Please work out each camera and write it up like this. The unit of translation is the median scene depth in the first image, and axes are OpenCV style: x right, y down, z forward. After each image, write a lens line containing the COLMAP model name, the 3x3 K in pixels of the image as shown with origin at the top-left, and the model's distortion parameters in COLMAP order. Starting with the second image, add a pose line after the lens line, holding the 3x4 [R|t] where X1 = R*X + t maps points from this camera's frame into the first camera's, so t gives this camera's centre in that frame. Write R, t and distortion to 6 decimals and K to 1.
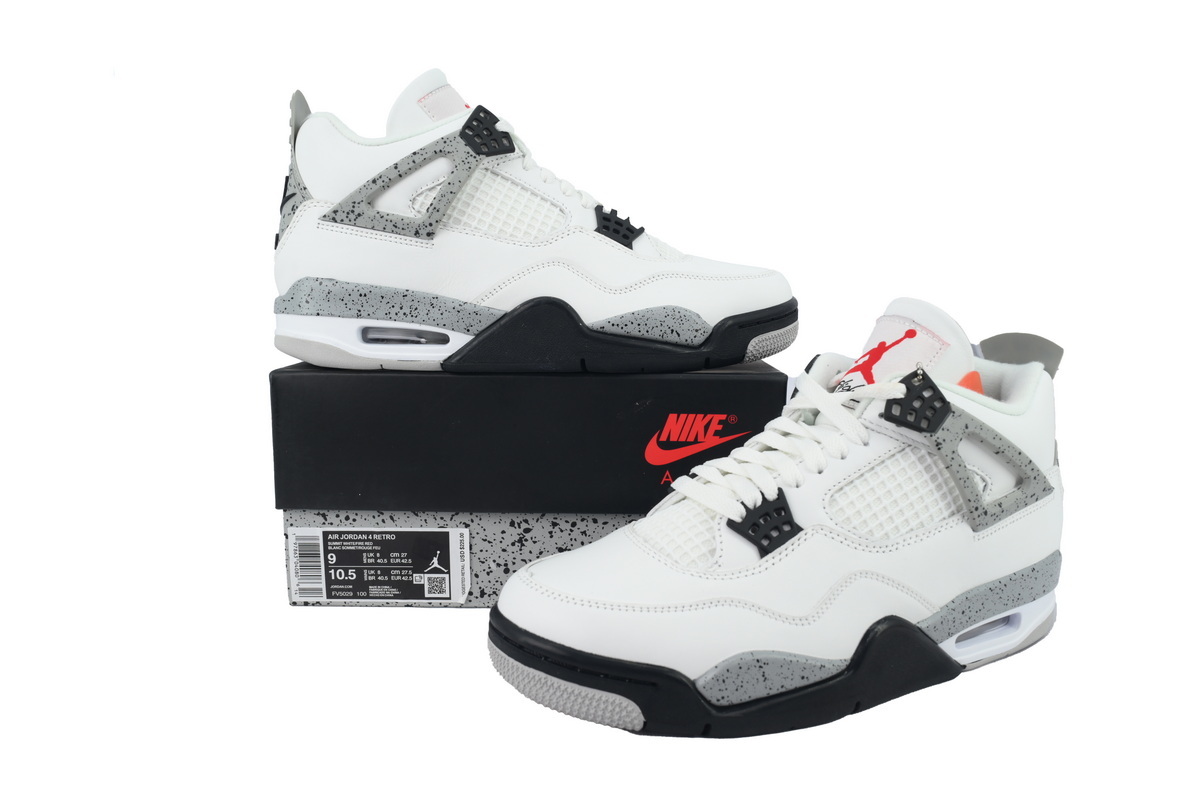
lens RADIAL K [[912.5, 0, 600.0], [0, 912.5, 400.0], [0, 0, 1]] dist [0.060959, 0.001025]
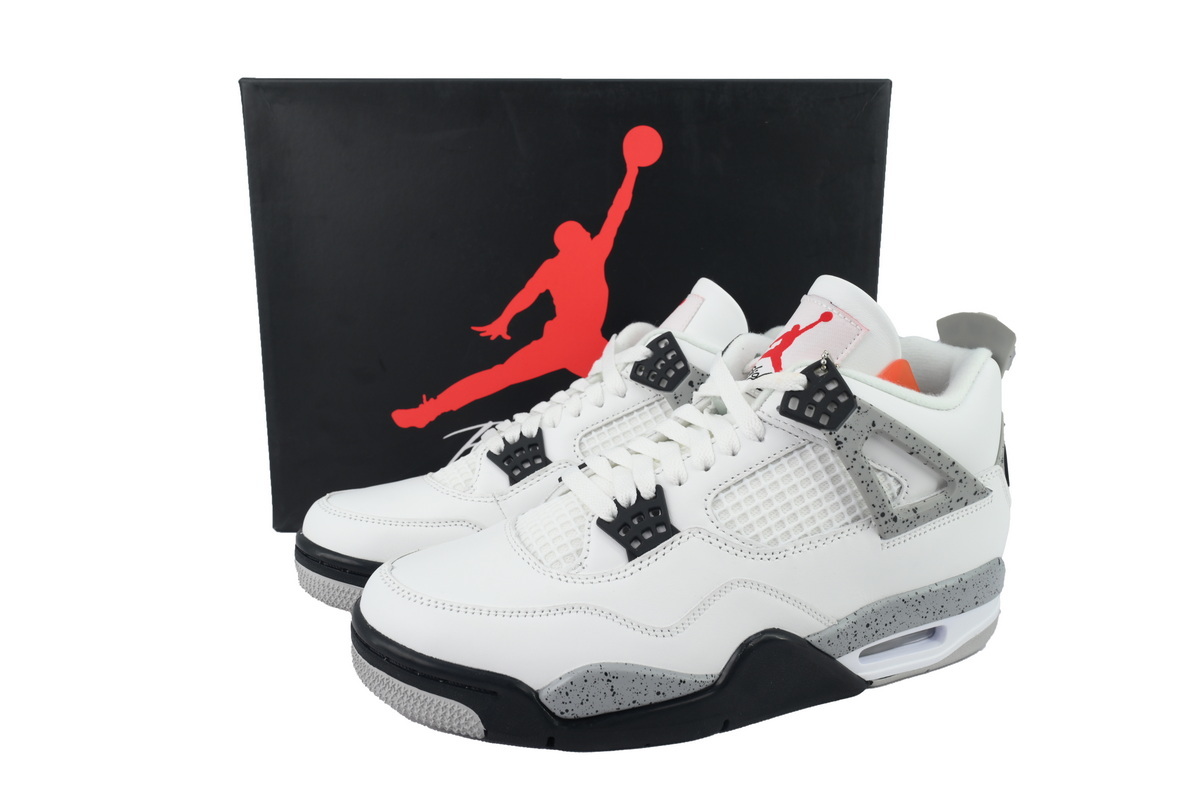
lens RADIAL K [[912.5, 0, 600.0], [0, 912.5, 400.0], [0, 0, 1]] dist [0.060959, 0.001025]
pose [[0.992832, 0.026633, -0.116514, 0.239261], [-0.018998, 0.997629, 0.066151, -0.048911], [0.118000, -0.063464, 0.990984, 0.085728]]
